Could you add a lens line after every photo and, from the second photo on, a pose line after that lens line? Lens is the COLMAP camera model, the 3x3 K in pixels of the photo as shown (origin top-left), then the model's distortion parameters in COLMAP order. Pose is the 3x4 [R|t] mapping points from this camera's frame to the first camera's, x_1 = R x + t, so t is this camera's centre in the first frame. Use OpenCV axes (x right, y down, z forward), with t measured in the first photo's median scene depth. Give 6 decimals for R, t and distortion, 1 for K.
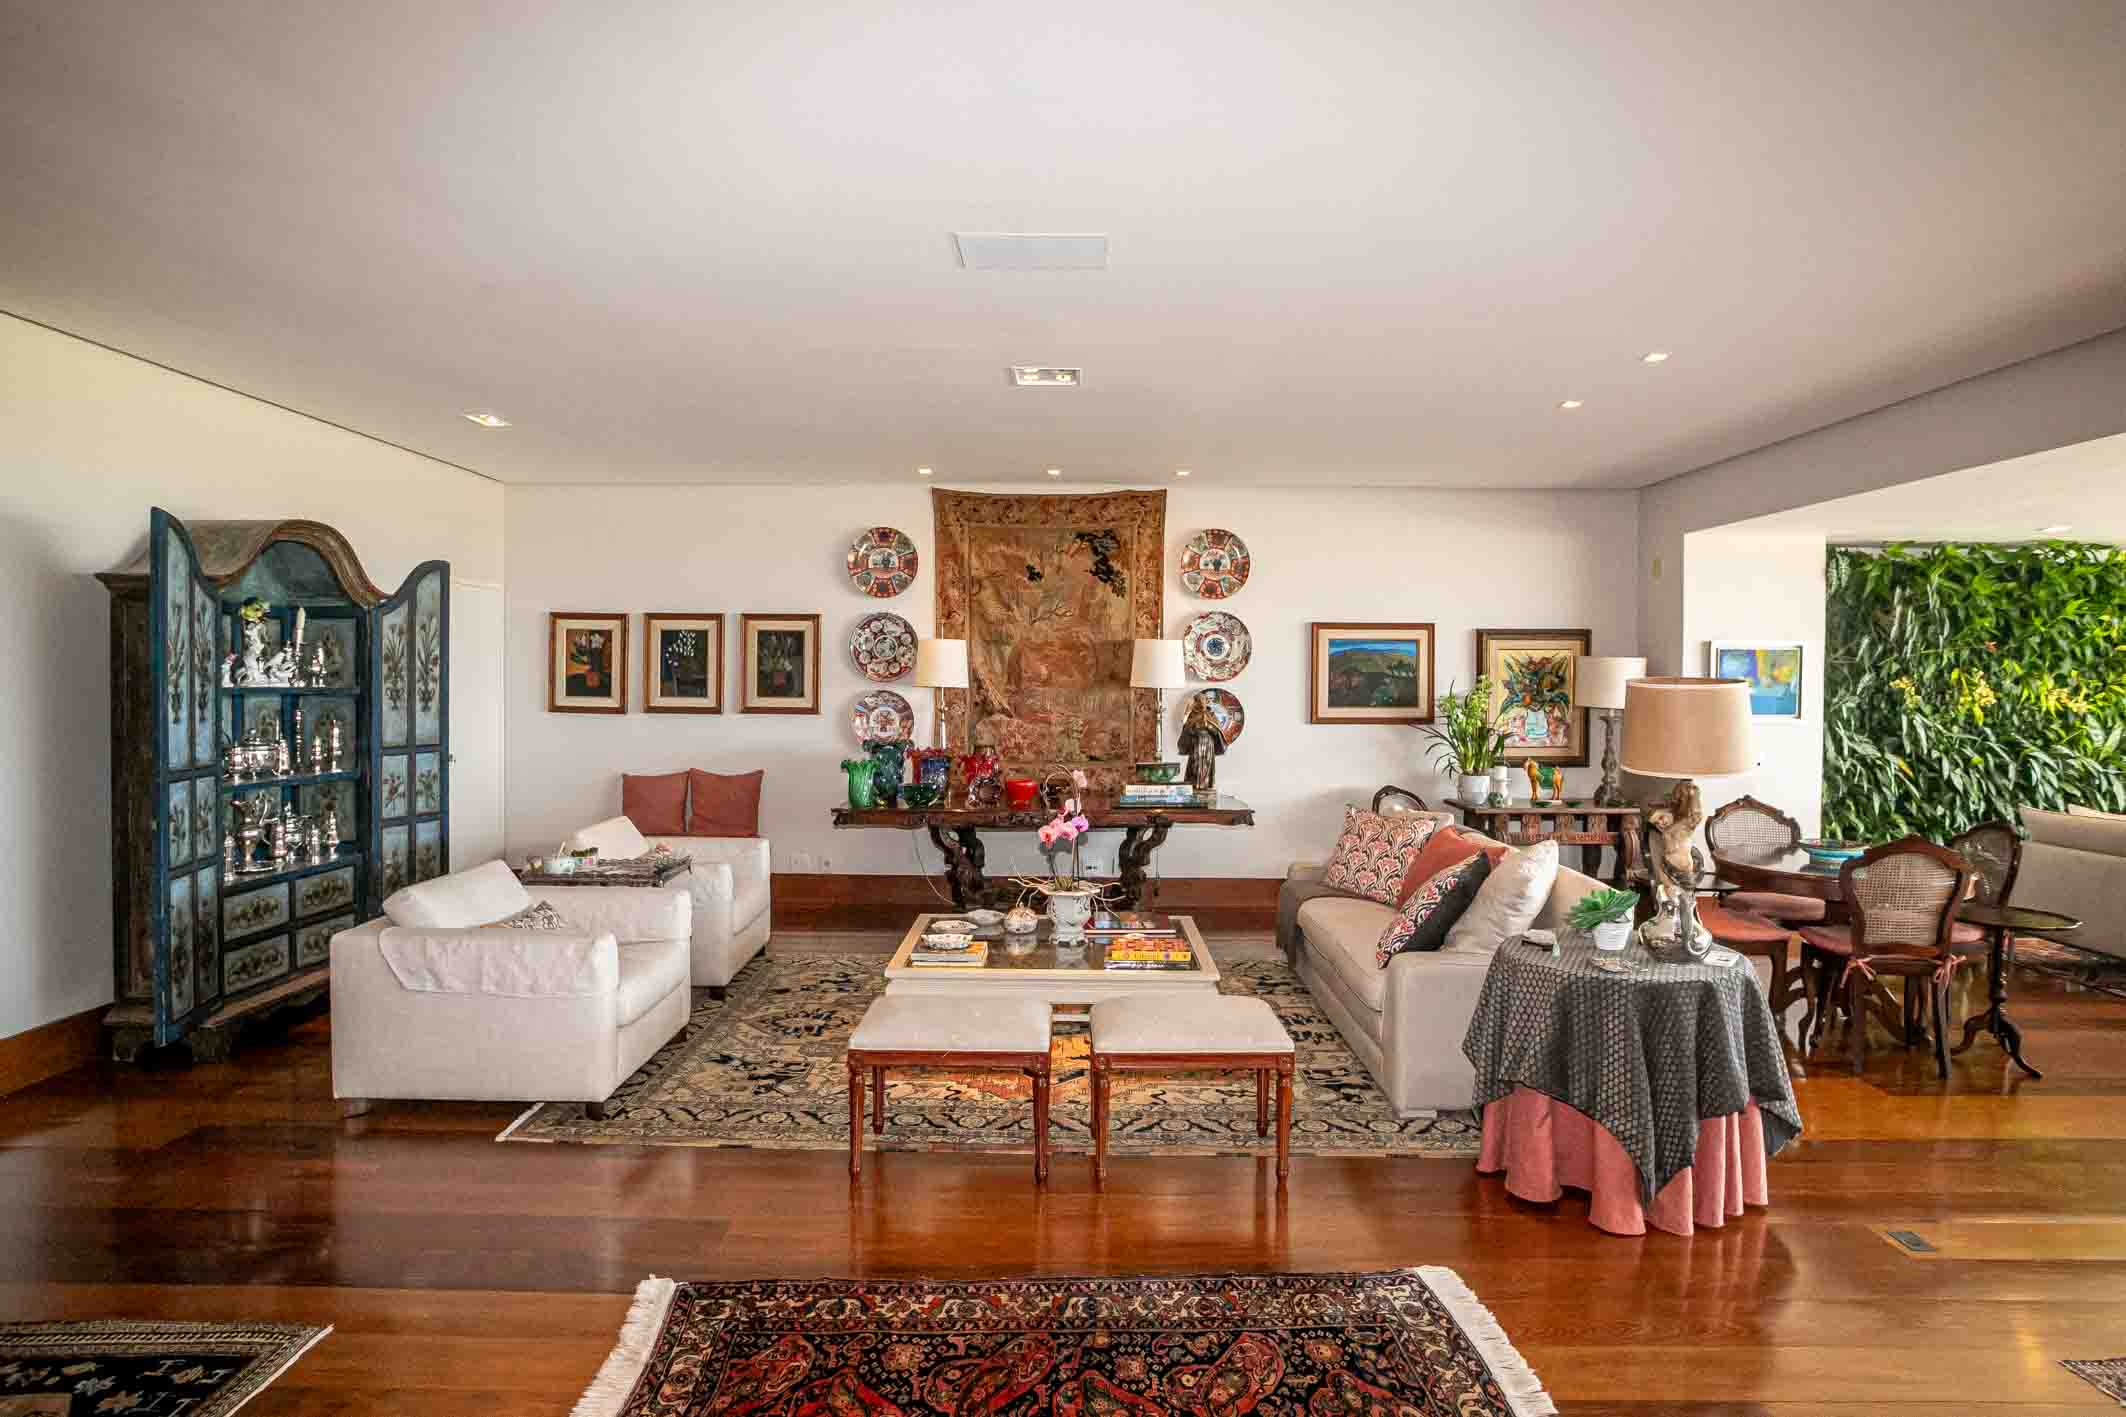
lens RADIAL K [[1185.8, 0, 1080.1], [0, 1185.8, 698.7], [0, 0, 1]] dist [-0.044722, 0.014529]
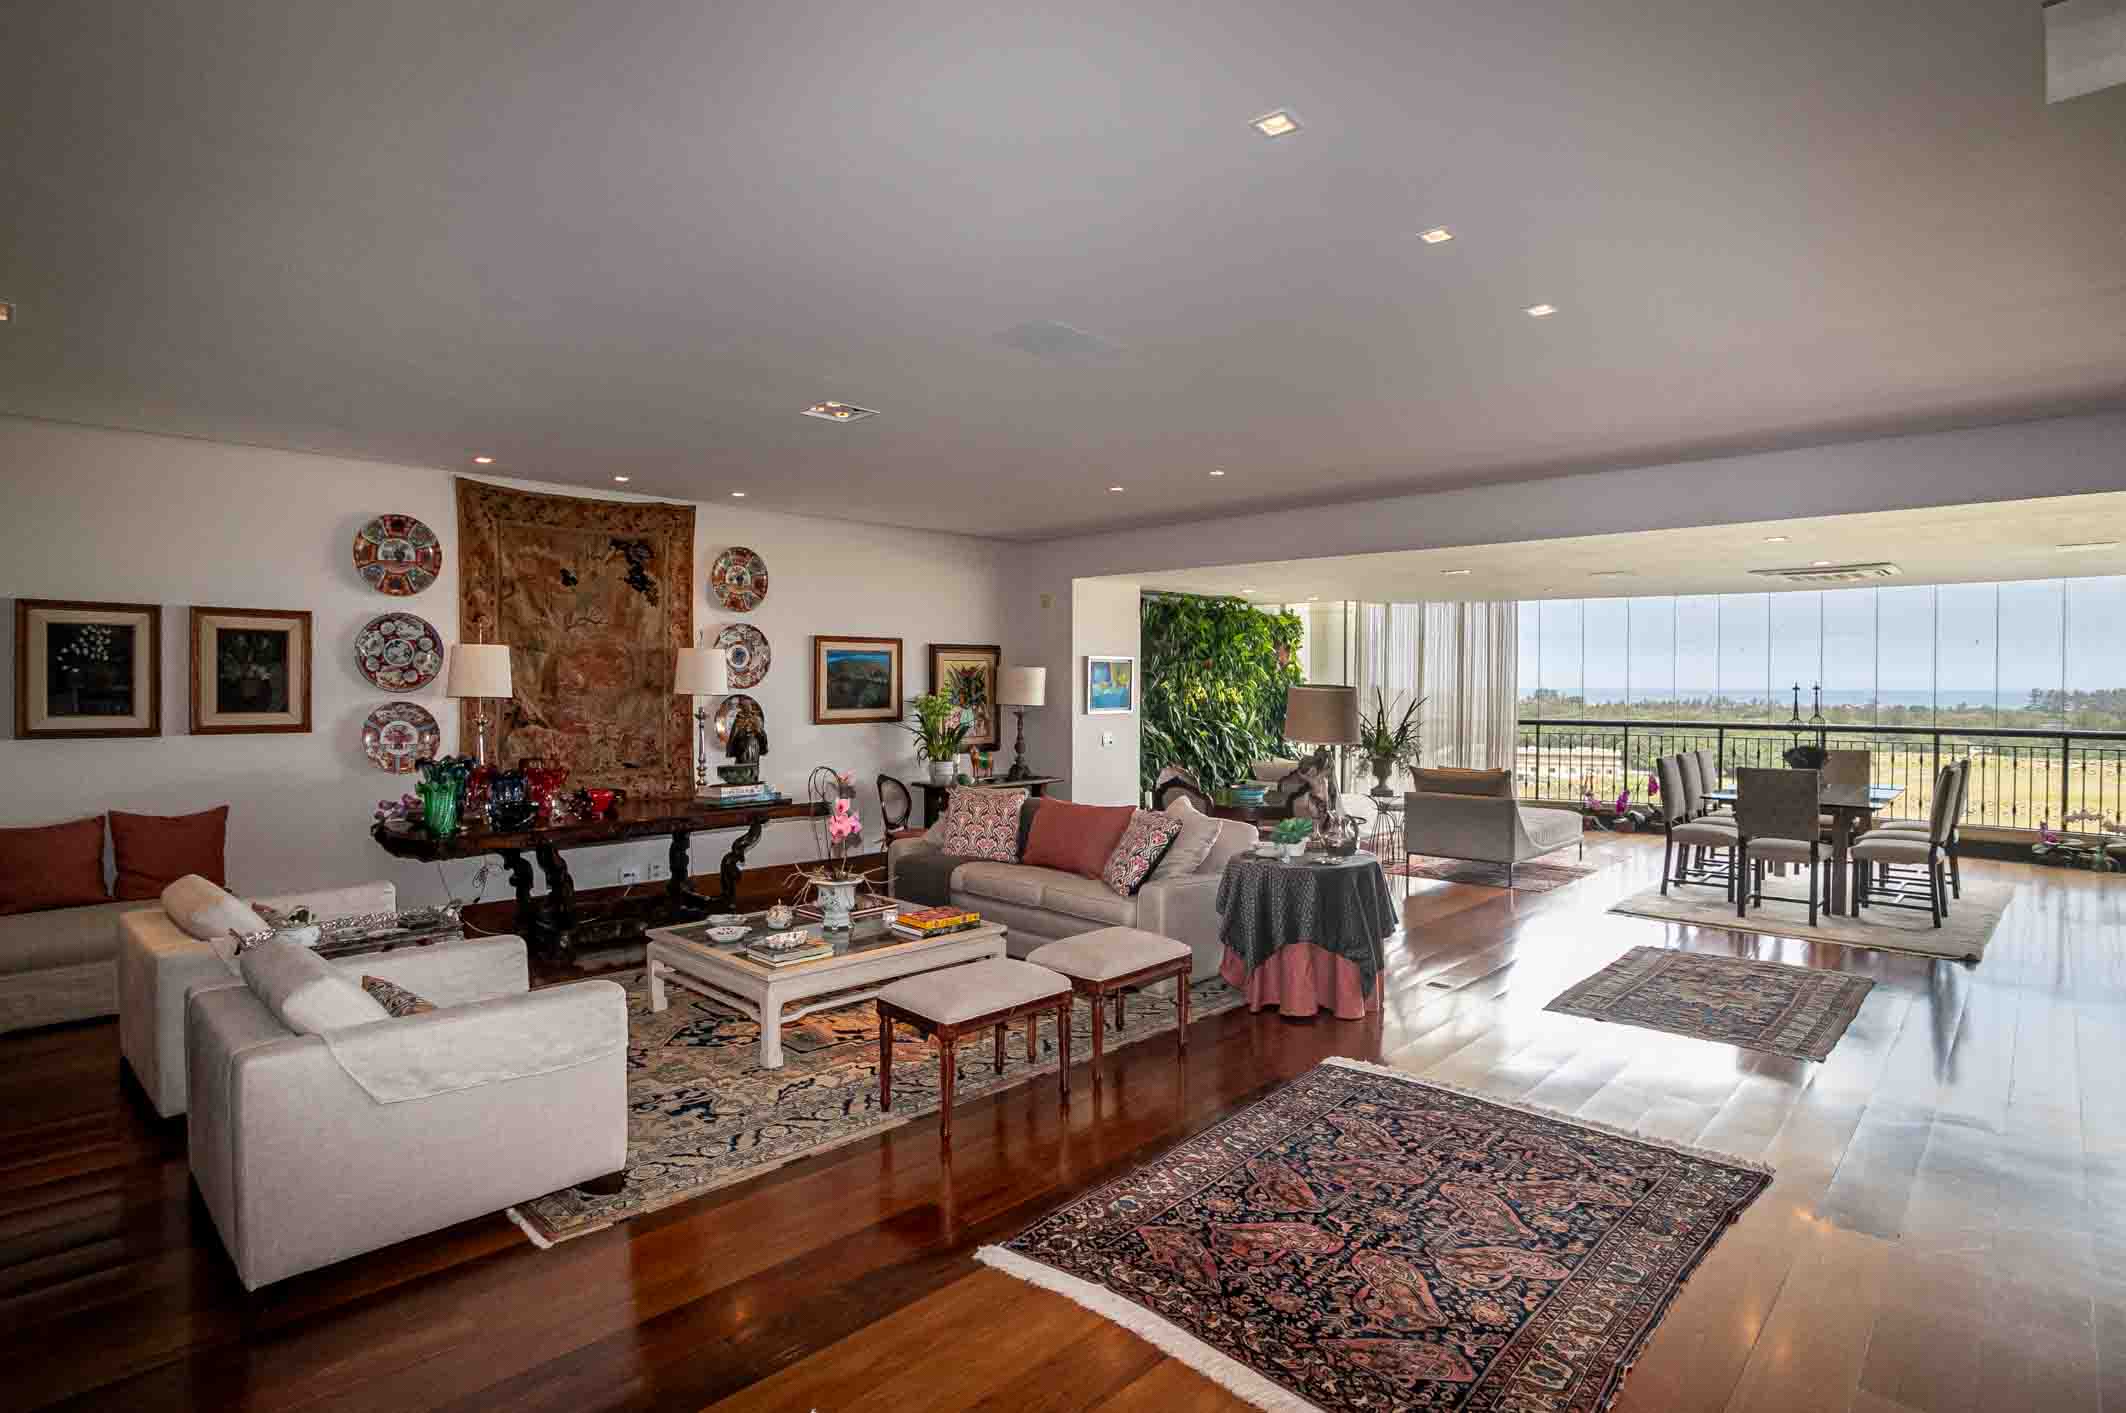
lens RADIAL K [[1078.2, 0, 1104.2], [0, 1078.2, 685.6], [0, 0, 1]] dist [-0.049506, 0.006632]
pose [[0.678120, -0.007873, 0.734909, -0.382412], [0.016442, 0.999855, -0.004461, -0.007019], [-0.734767, 0.015109, 0.678151, 0.092399]]
